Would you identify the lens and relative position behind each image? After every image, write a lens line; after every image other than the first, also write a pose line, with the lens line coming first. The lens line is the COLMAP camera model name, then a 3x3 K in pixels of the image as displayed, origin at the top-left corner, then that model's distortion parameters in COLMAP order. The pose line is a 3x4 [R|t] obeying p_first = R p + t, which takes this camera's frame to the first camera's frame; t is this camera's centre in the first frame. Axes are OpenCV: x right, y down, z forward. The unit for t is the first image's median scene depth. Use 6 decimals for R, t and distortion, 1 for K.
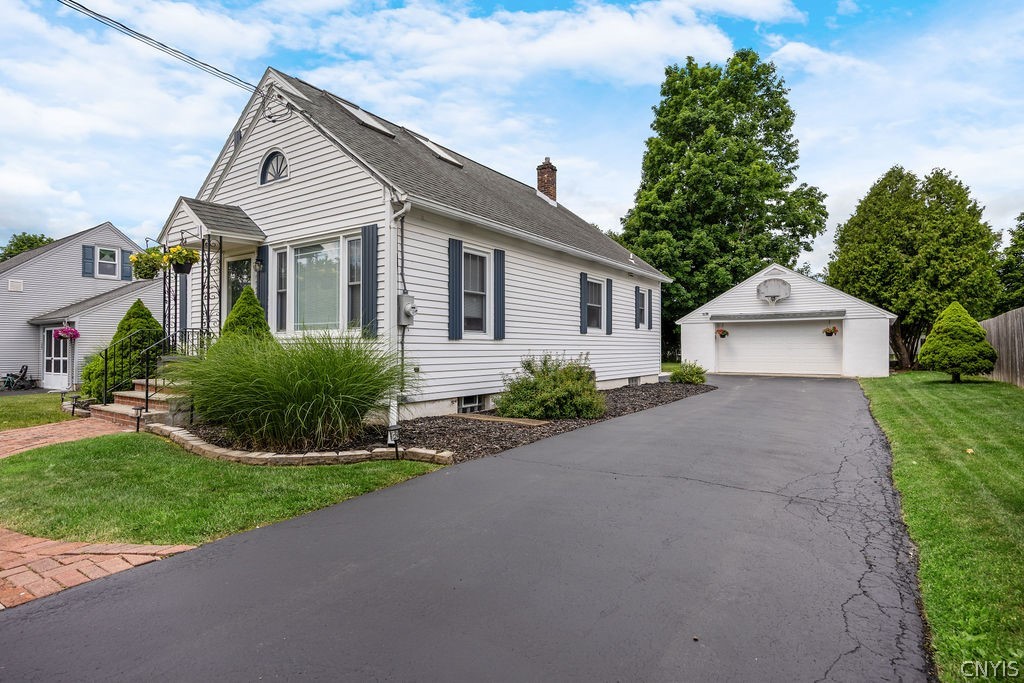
lens RADIAL K [[540.1, 0, 512.0], [0, 540.1, 341.5], [0, 0, 1]] dist [-0.002385, -0.001995]
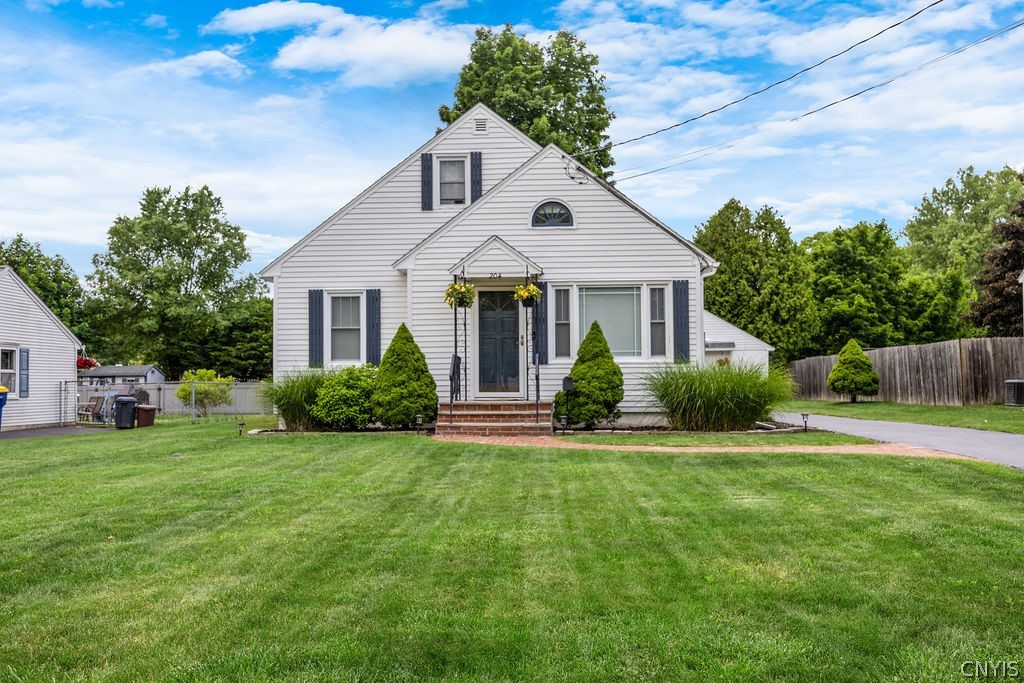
lens RADIAL K [[886.7, 0, 516.5], [0, 886.7, 362.0], [0, 0, 1]] dist [-0.007446, -0.000628]
pose [[0.851063, 0.008456, 0.524996, -0.540092], [0.000628, 0.999853, -0.017123, 0.008549], [-0.525064, 0.014902, 0.850932, -0.204116]]
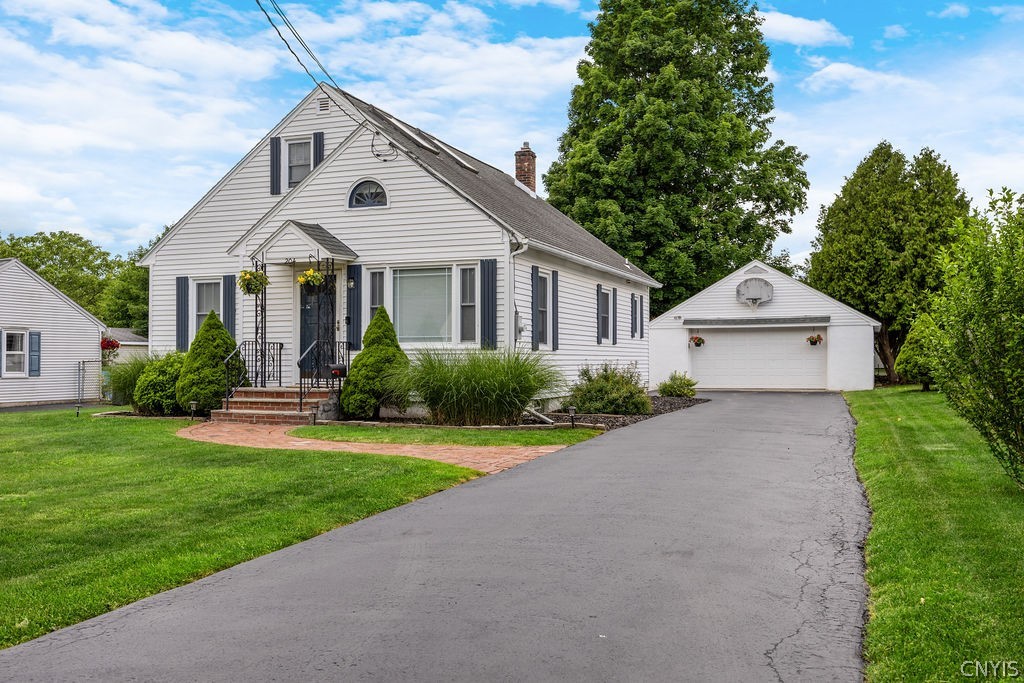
lens RADIAL K [[967.4, 0, 512.0], [0, 967.4, 341.5], [0, 0, 1]] dist [-0.000188, 0.018224]
pose [[0.972079, 0.003062, 0.234635, -0.222737], [-0.001180, 0.999966, -0.008159, -0.002120], [-0.234652, 0.007654, 0.972049, -0.358447]]
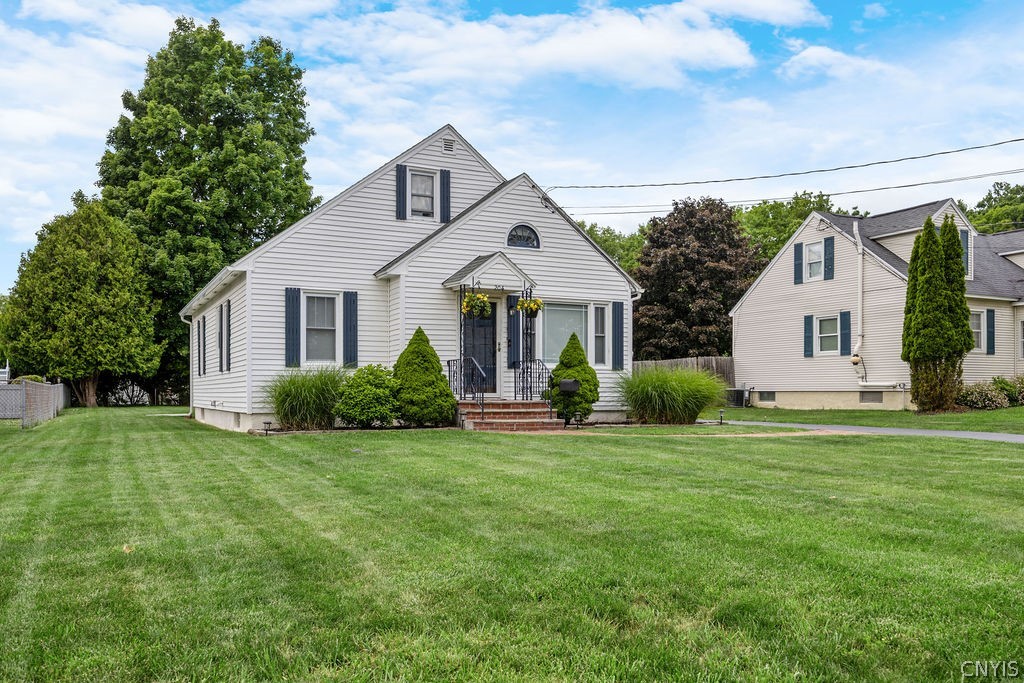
lens RADIAL K [[826.4, 0, 512.8], [0, 826.4, 406.4], [0, 0, 1]] dist [0.004072, 0.001948]
pose [[0.490387, -0.012803, 0.871411, -0.794771], [-0.011801, 0.999703, 0.021329, 0.016235], [-0.871425, -0.020743, 0.490090, 0.012095]]
